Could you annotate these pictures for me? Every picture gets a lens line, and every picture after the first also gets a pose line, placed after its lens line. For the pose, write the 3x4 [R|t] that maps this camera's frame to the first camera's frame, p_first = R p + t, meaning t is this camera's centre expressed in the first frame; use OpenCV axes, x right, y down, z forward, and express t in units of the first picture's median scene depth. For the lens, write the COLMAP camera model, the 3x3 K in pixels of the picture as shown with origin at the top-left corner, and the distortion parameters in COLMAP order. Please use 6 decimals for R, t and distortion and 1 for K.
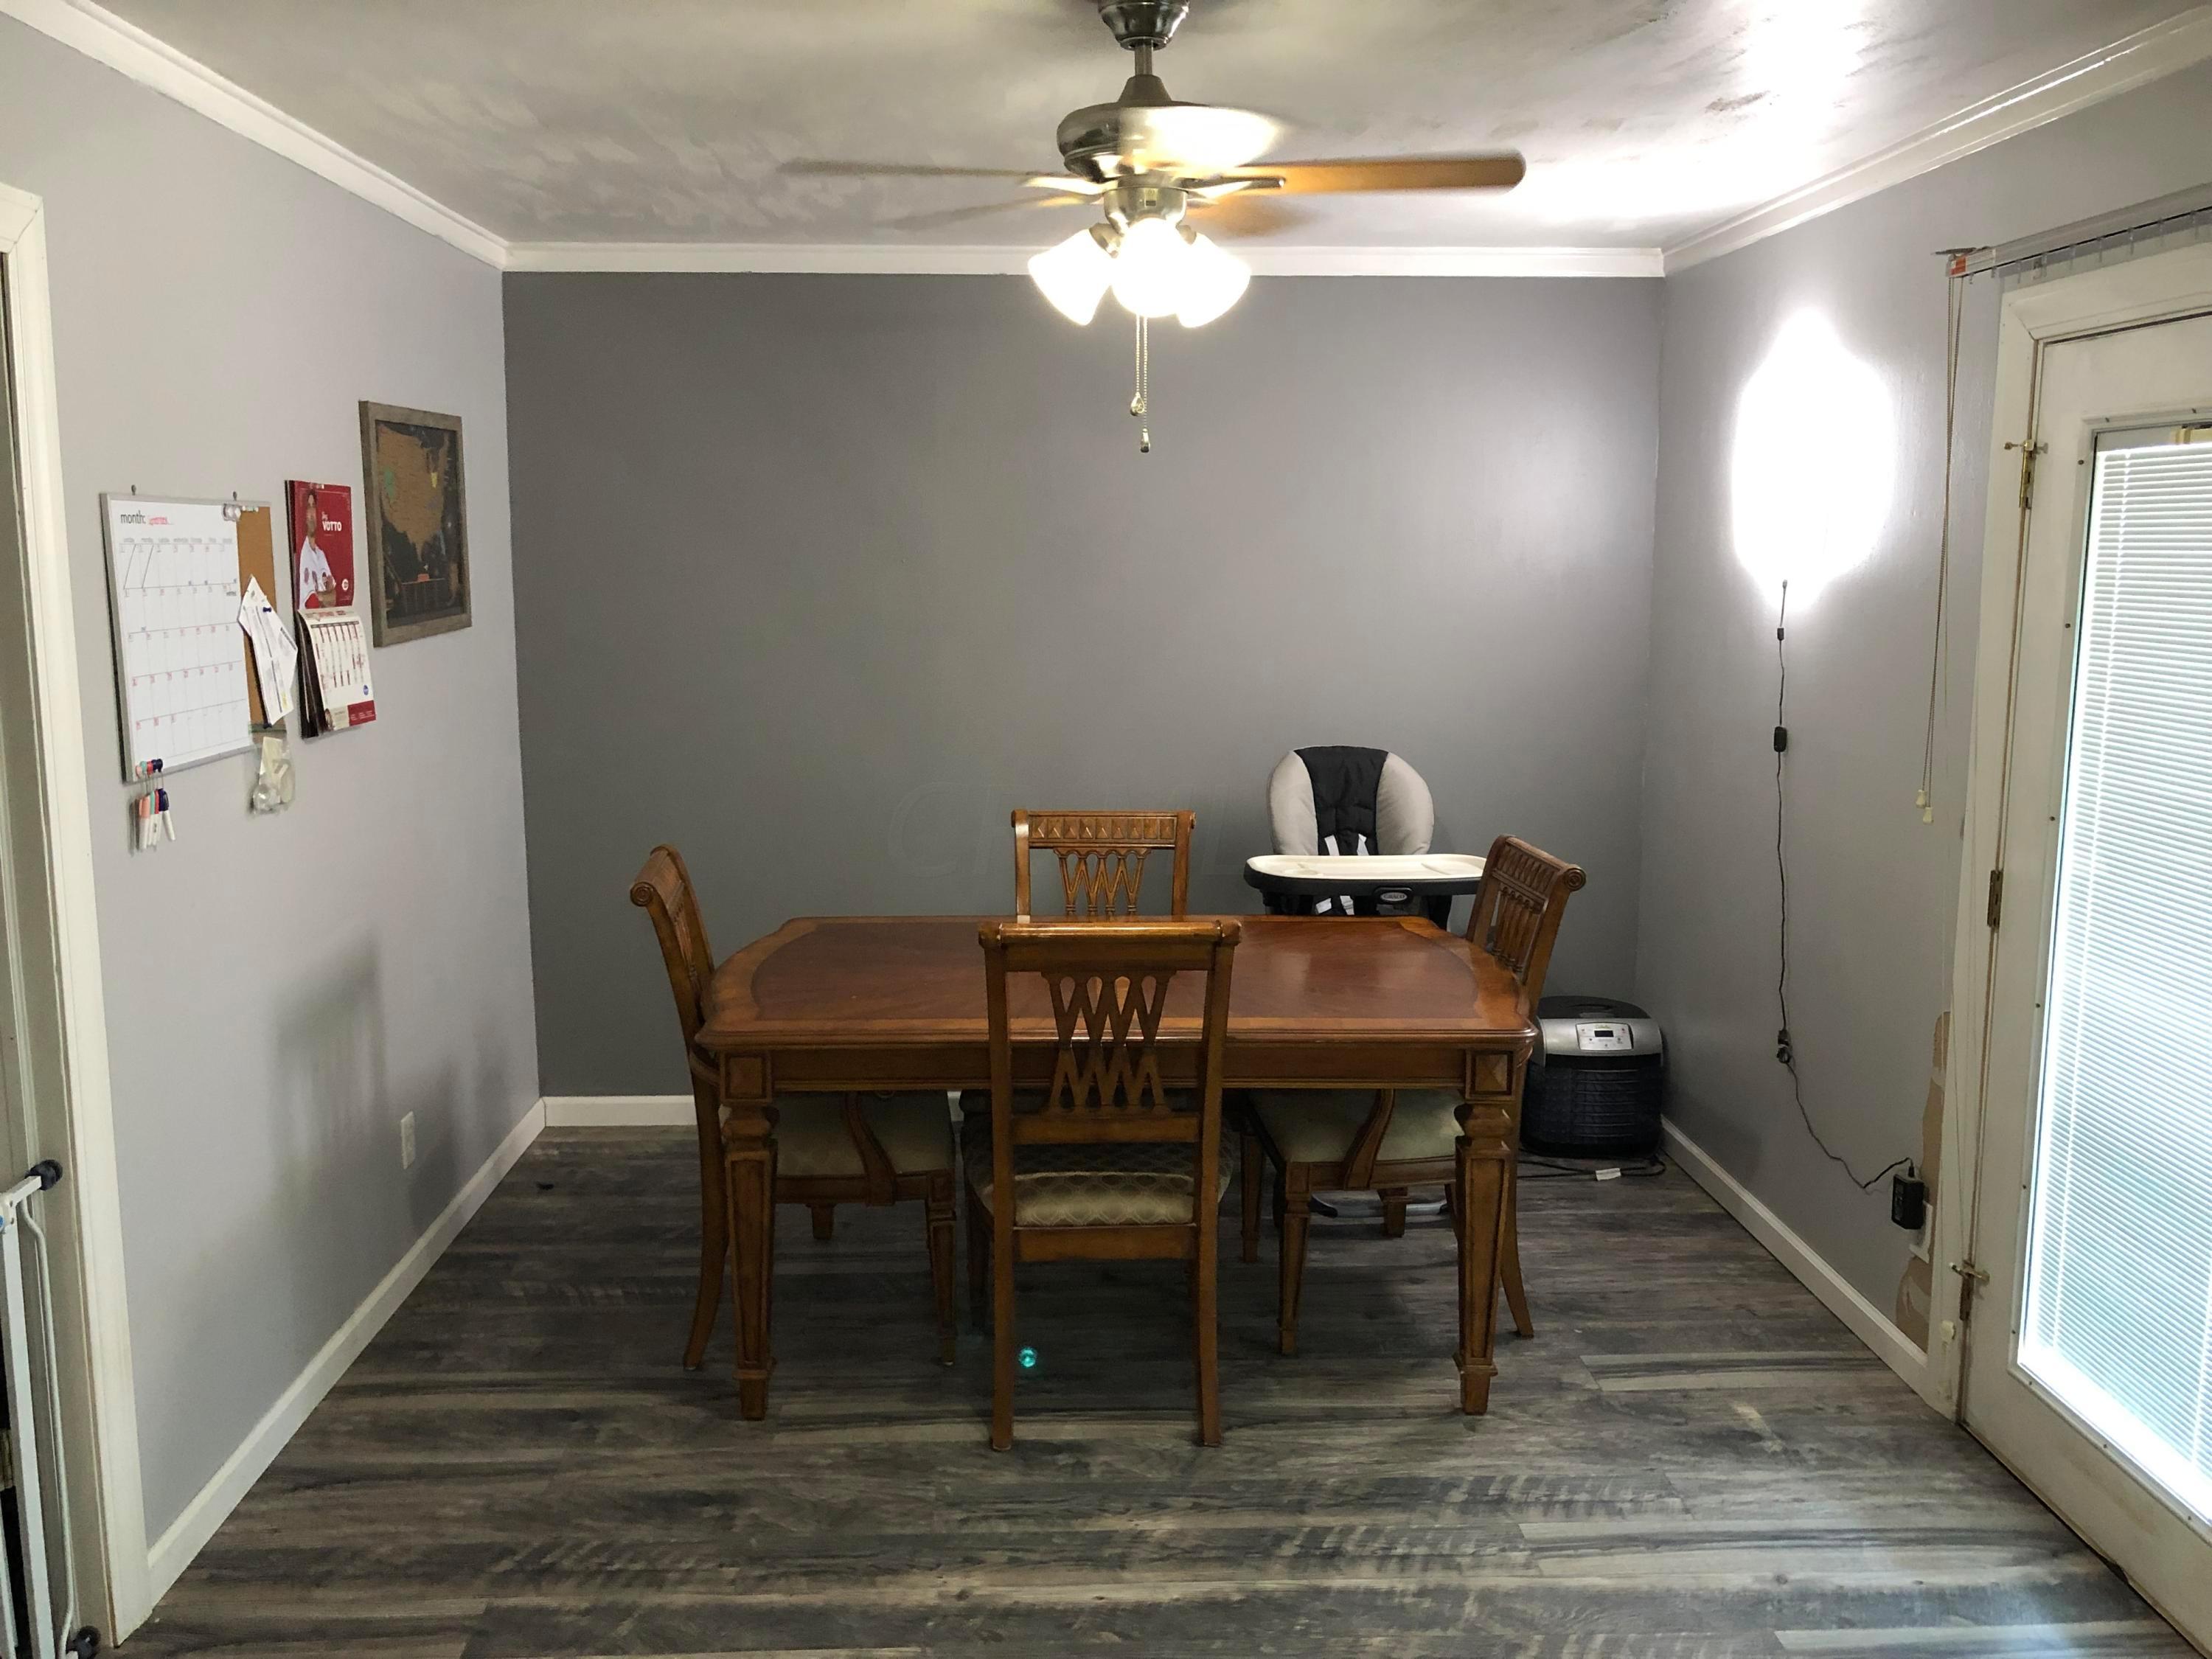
lens RADIAL K [[1811.6, 0, 1101.0], [0, 1811.6, 823.4], [0, 0, 1]] dist [0.018856, -0.010228]
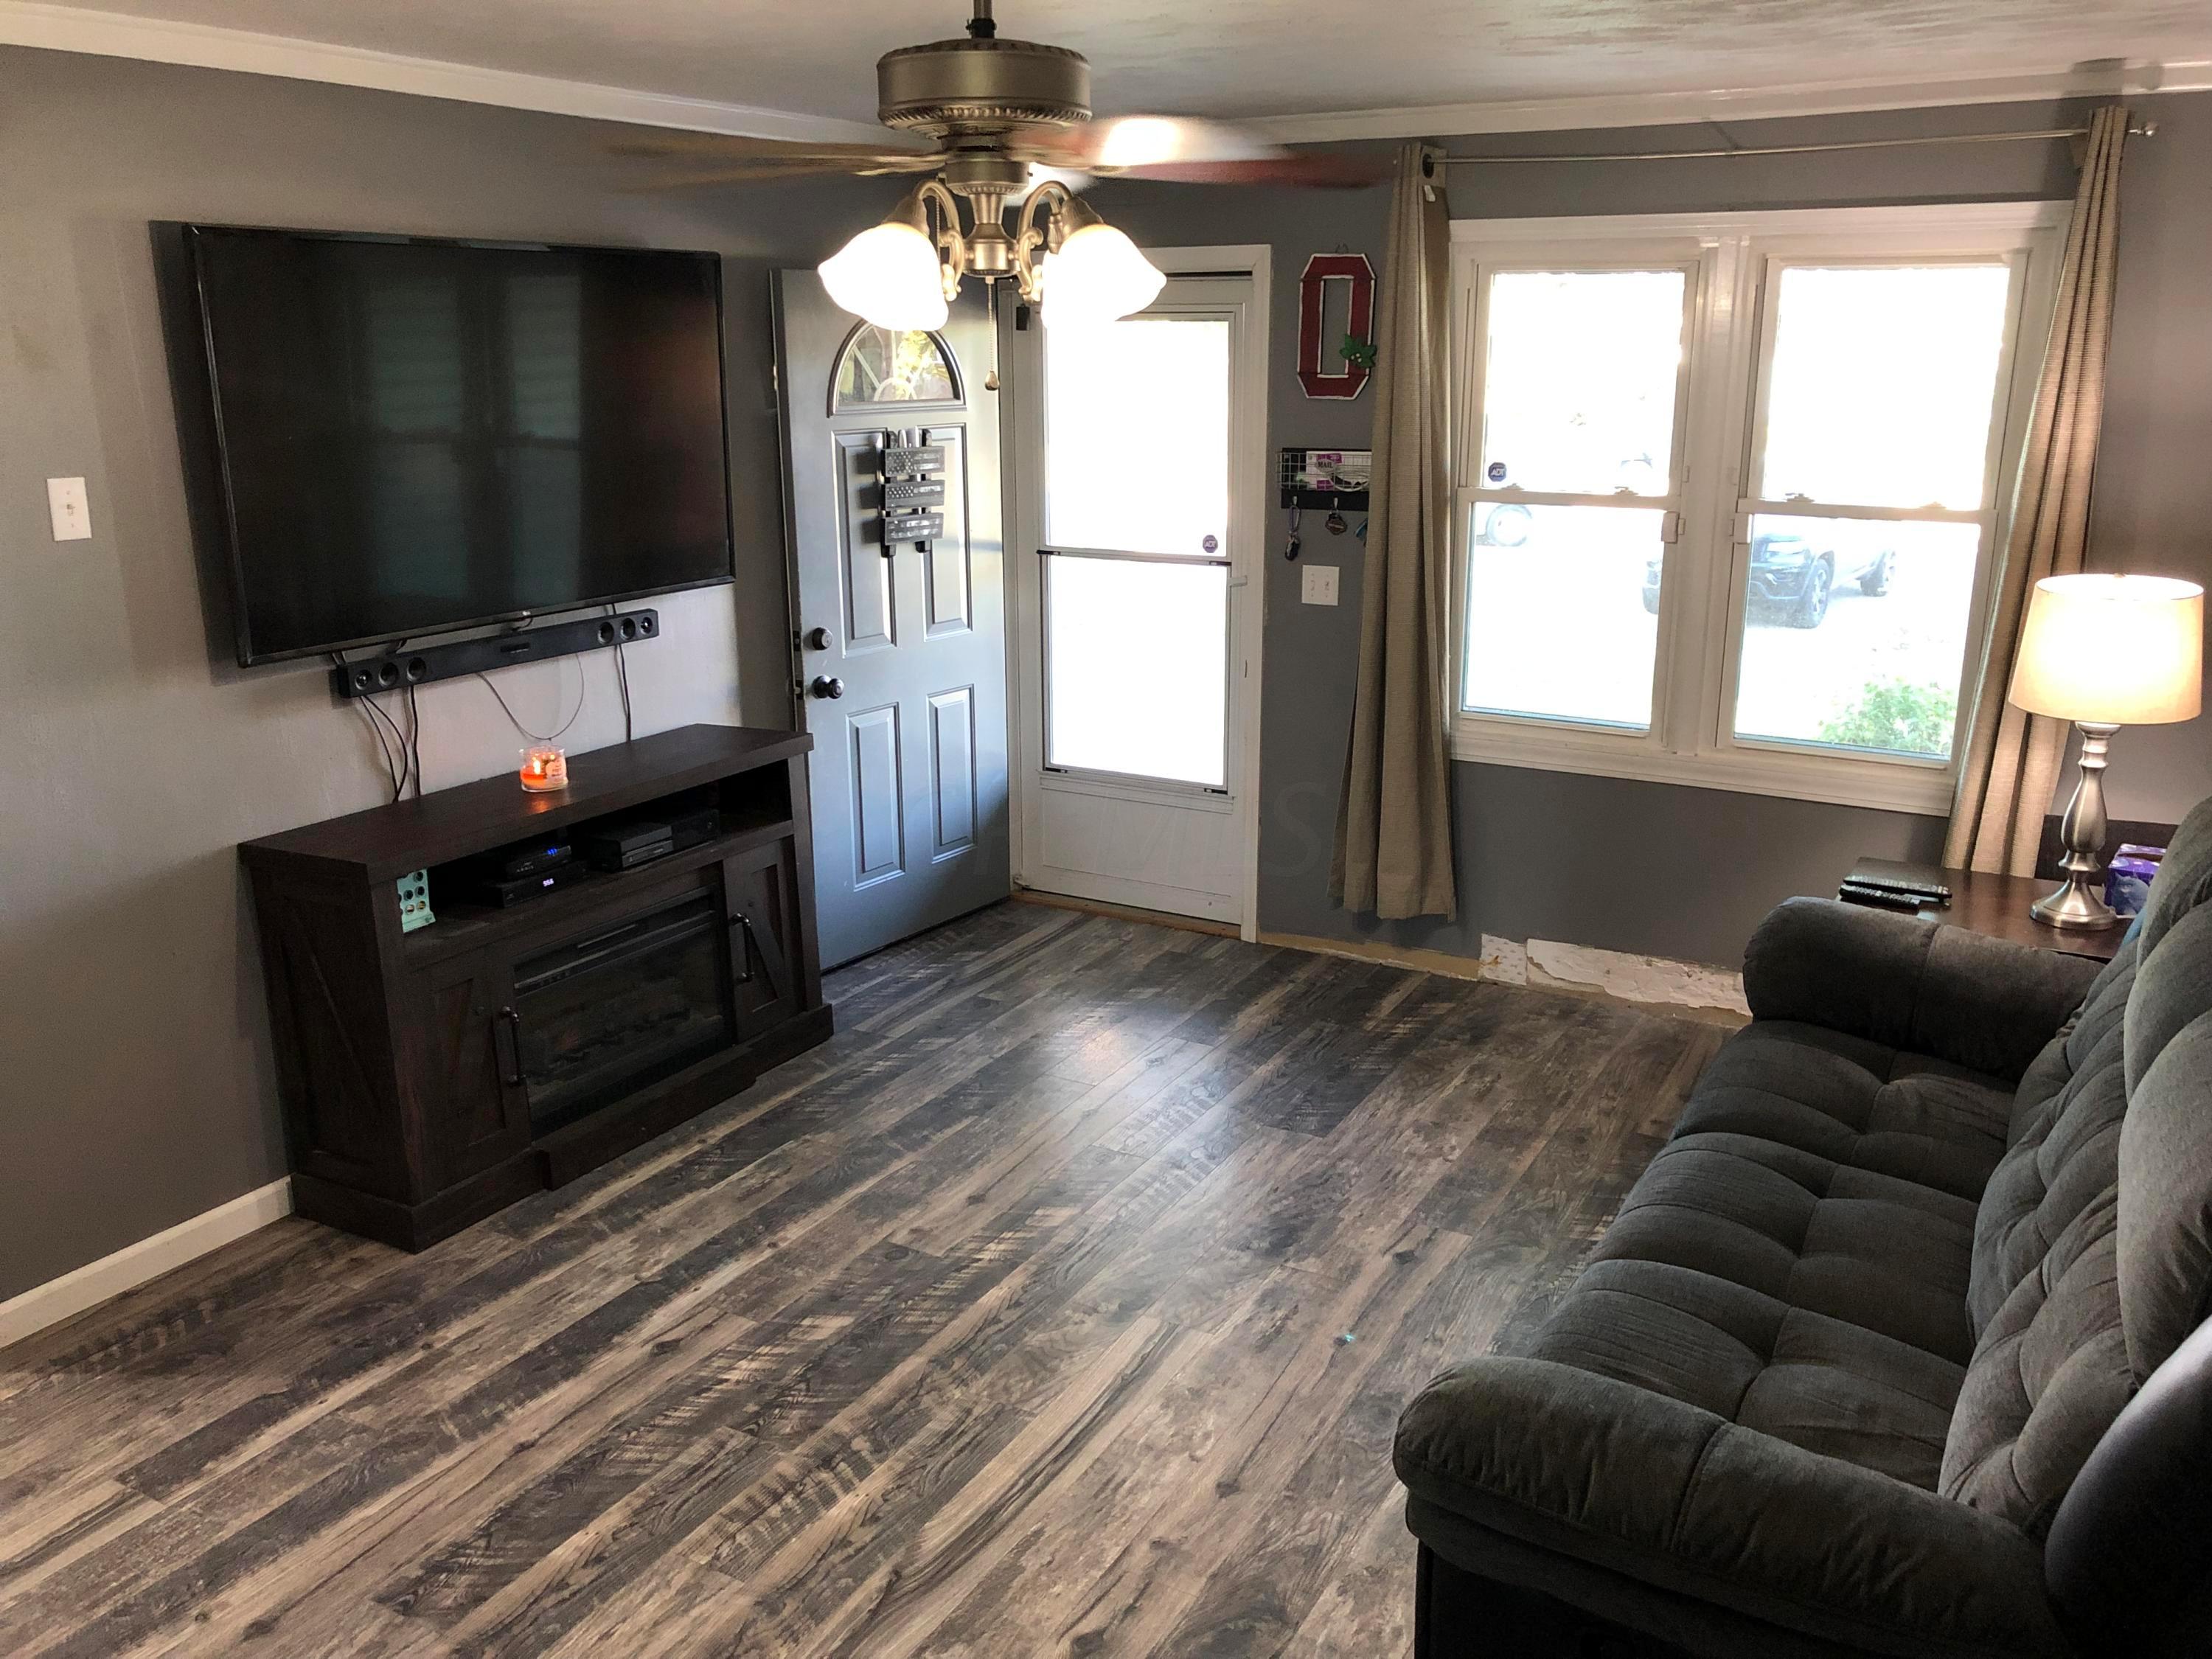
lens RADIAL K [[1811.6, 0, 1110.0], [0, 1811.6, 798.6], [0, 0, 1]] dist [0.018856, -0.010228]
pose [[-0.519505, 0.211877, -0.827782, 0.827320], [-0.133116, 0.936873, 0.323341, -0.345829], [0.844035, 0.278168, -0.458505, 1.726996]]
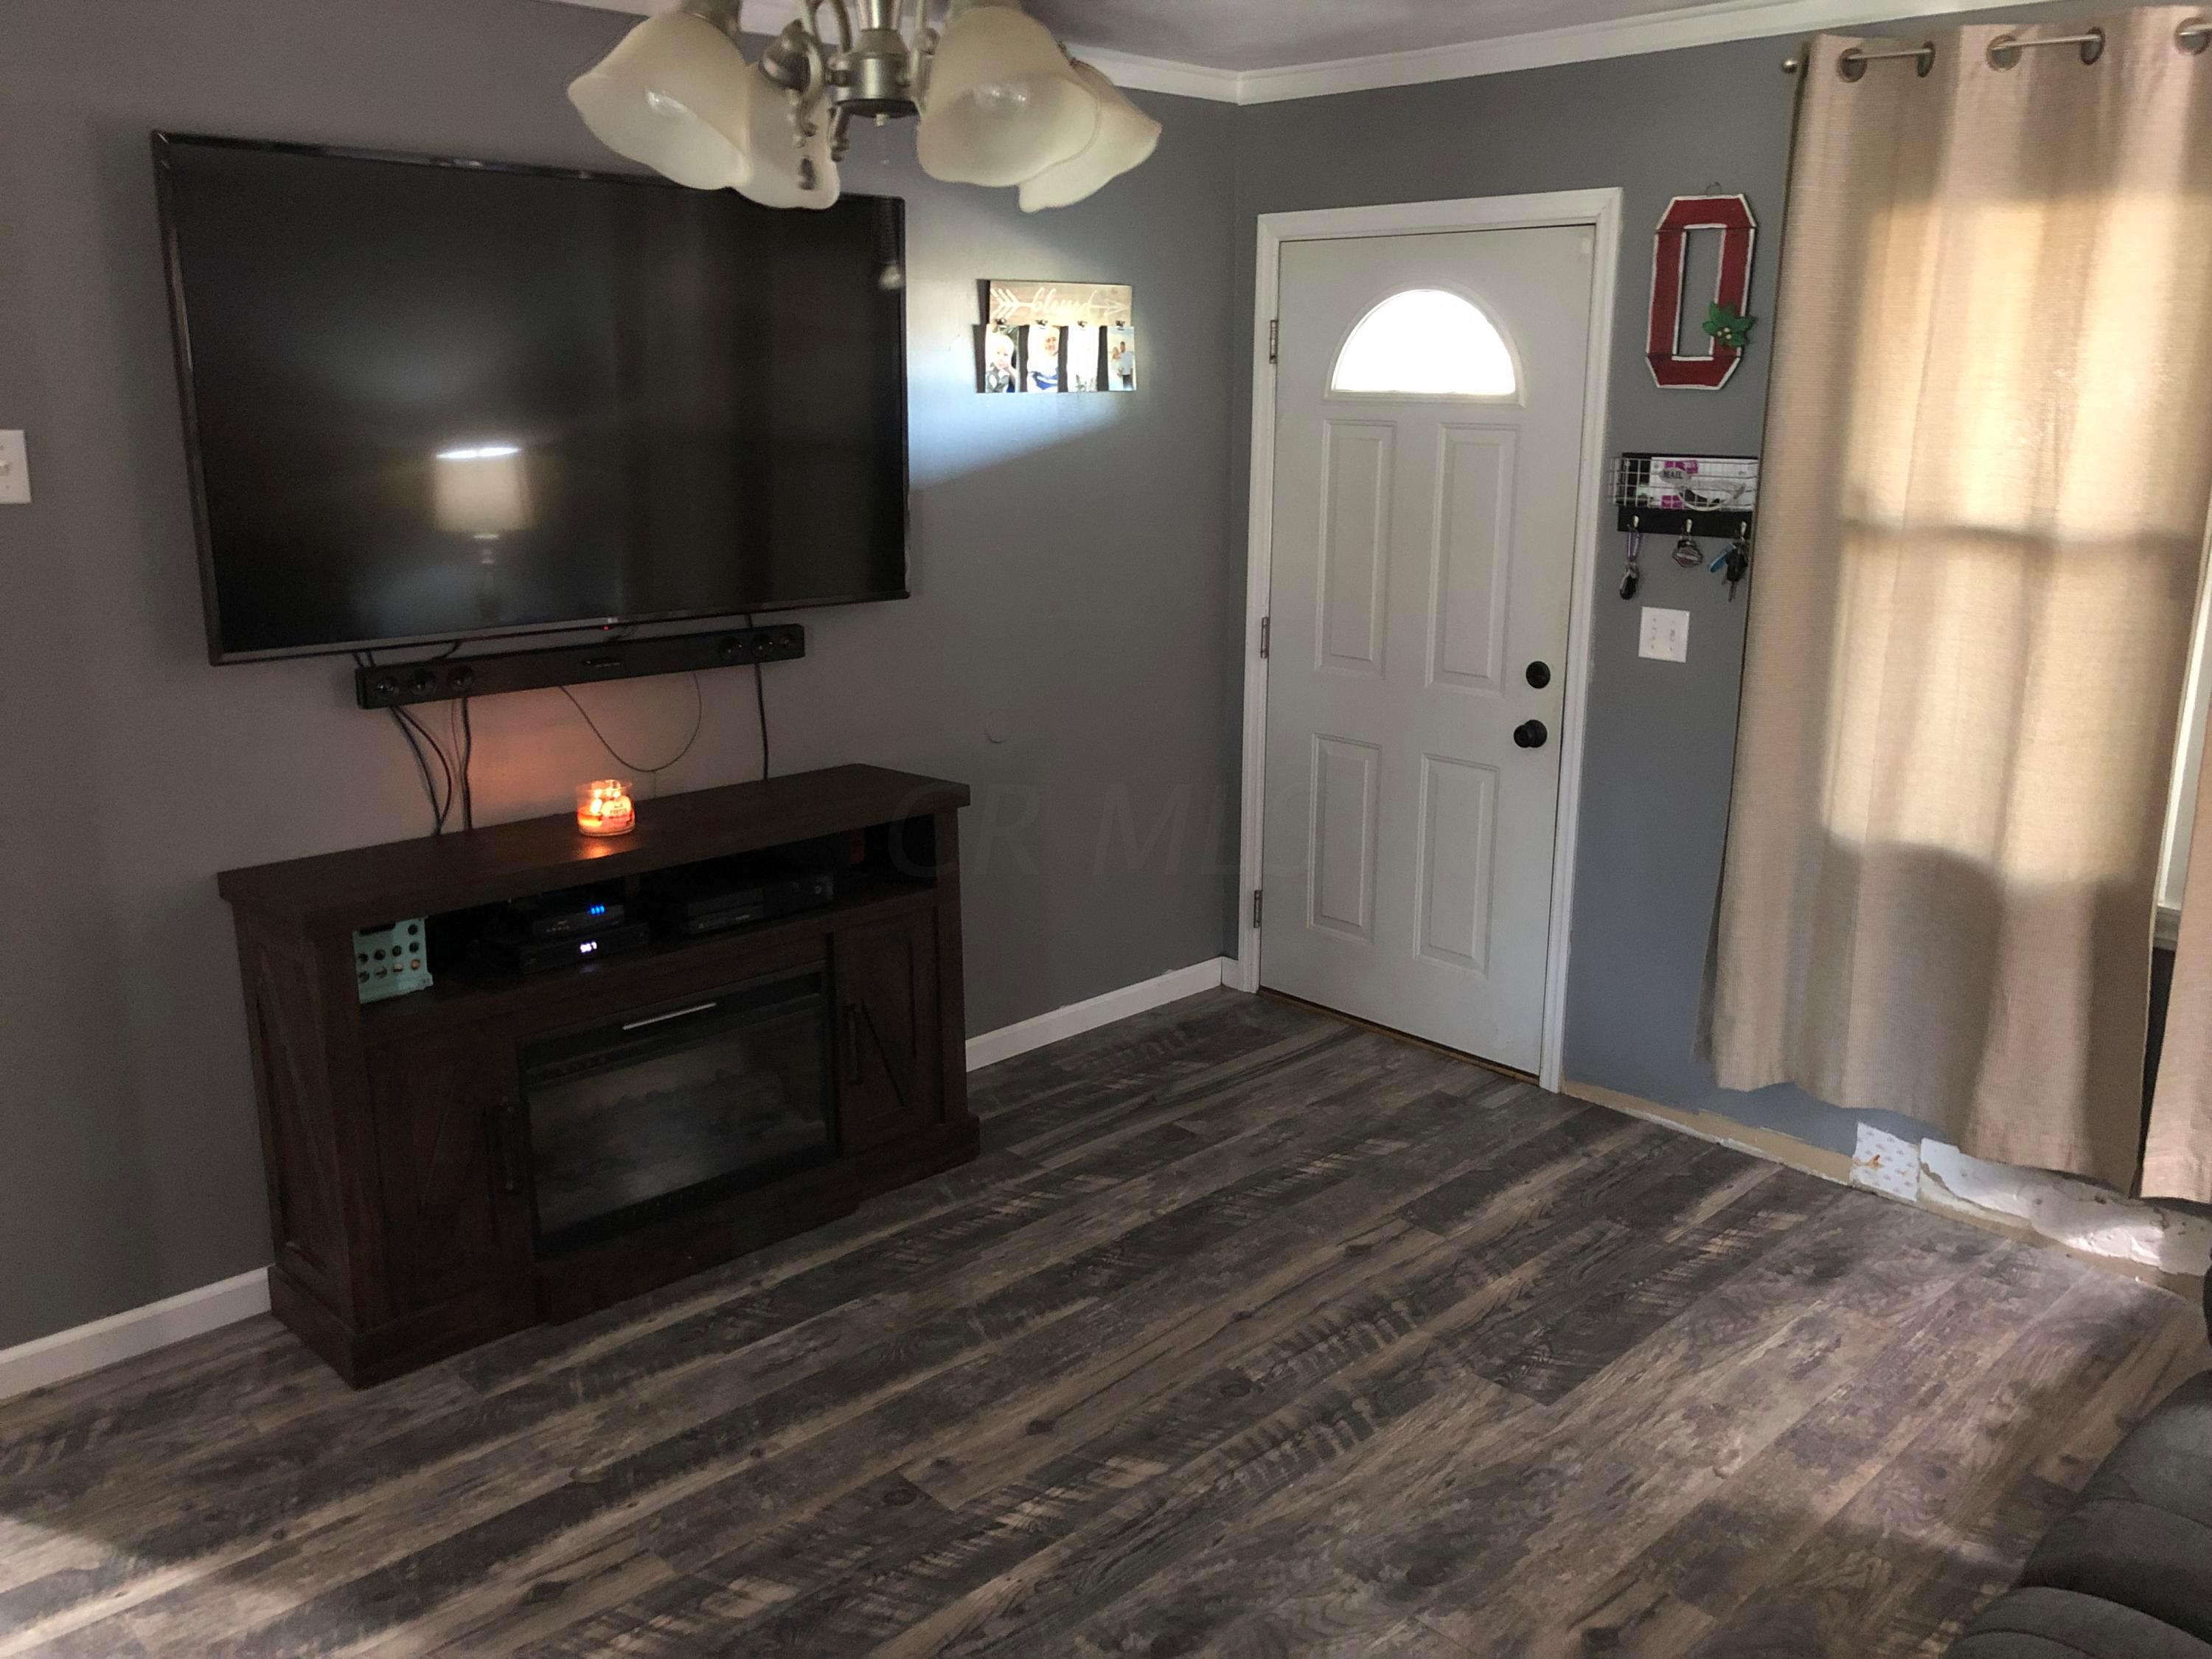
lens RADIAL K [[1811.6, 0, 1118.7], [0, 1811.6, 796.3], [0, 0, 1]] dist [0.018856, -0.010228]
pose [[-0.736306, 0.147161, -0.660452, 0.393781], [-0.115648, 0.934332, 0.337118, -0.288165], [0.666693, 0.324602, -0.670936, 1.699534]]
